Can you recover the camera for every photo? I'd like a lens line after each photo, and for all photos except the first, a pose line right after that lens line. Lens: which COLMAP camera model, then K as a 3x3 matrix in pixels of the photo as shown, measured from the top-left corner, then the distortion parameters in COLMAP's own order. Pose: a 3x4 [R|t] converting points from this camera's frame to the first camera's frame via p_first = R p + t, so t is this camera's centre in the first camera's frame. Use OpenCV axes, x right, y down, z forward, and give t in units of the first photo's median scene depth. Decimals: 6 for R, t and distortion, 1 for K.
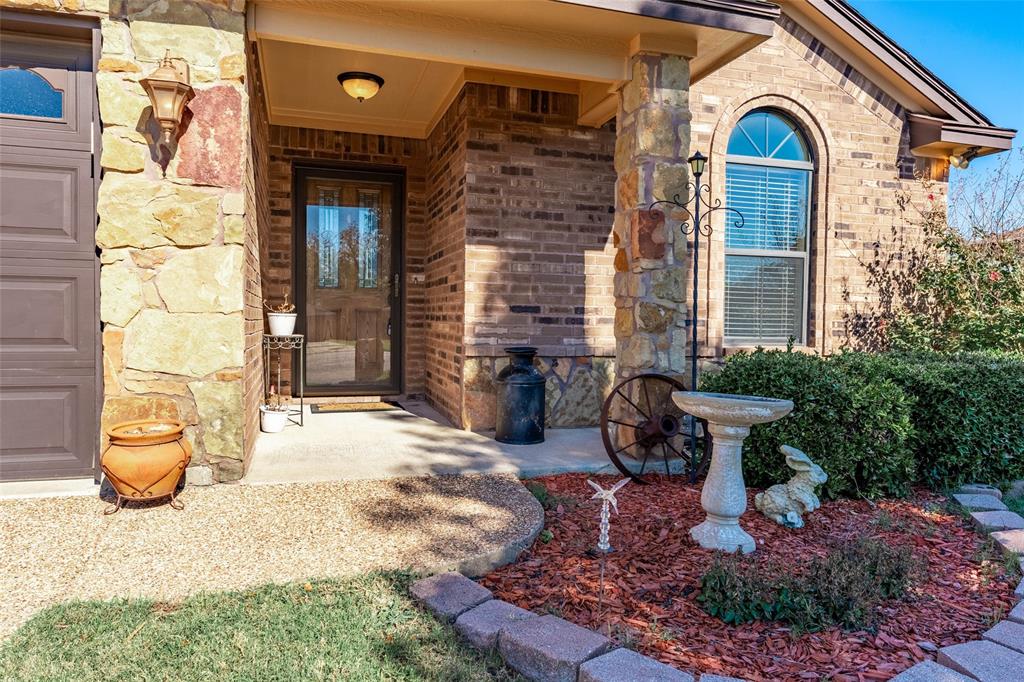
lens RADIAL K [[639.8, 0, 500.7], [0, 639.8, 344.9], [0, 0, 1]] dist [-0.003990, 0.003251]
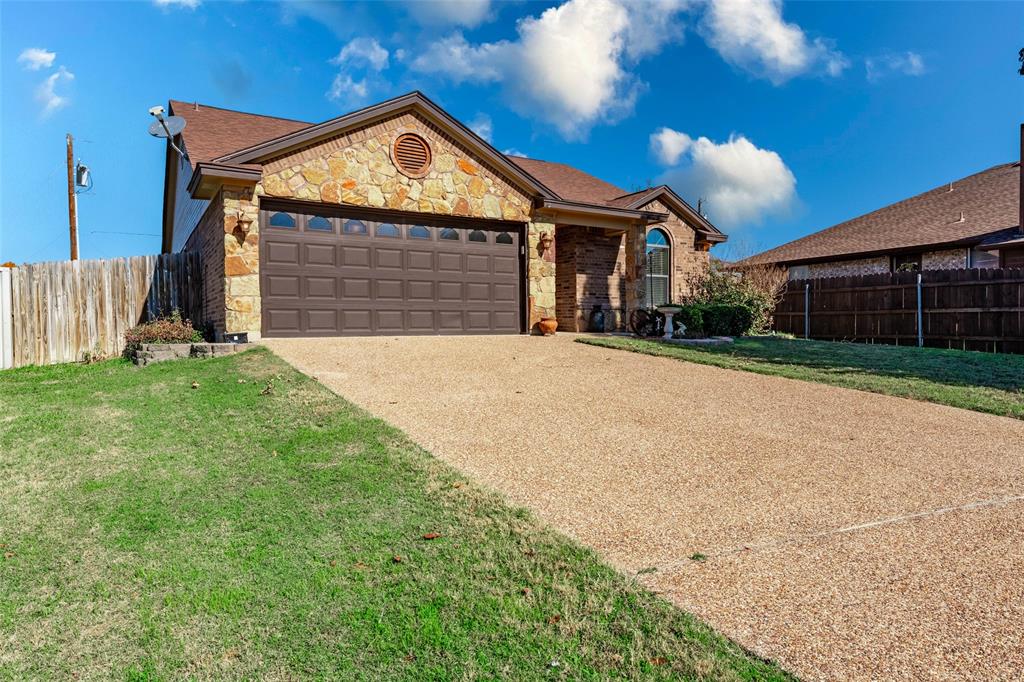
lens RADIAL K [[540.9, 0, 505.4], [0, 540.9, 334.9], [0, 0, 1]] dist [-0.001351, -0.000320]
pose [[0.971035, -0.024434, 0.237685, -1.009572], [0.027998, 0.999540, -0.011628, 0.163377], [-0.237292, 0.017946, 0.971273, -1.478986]]
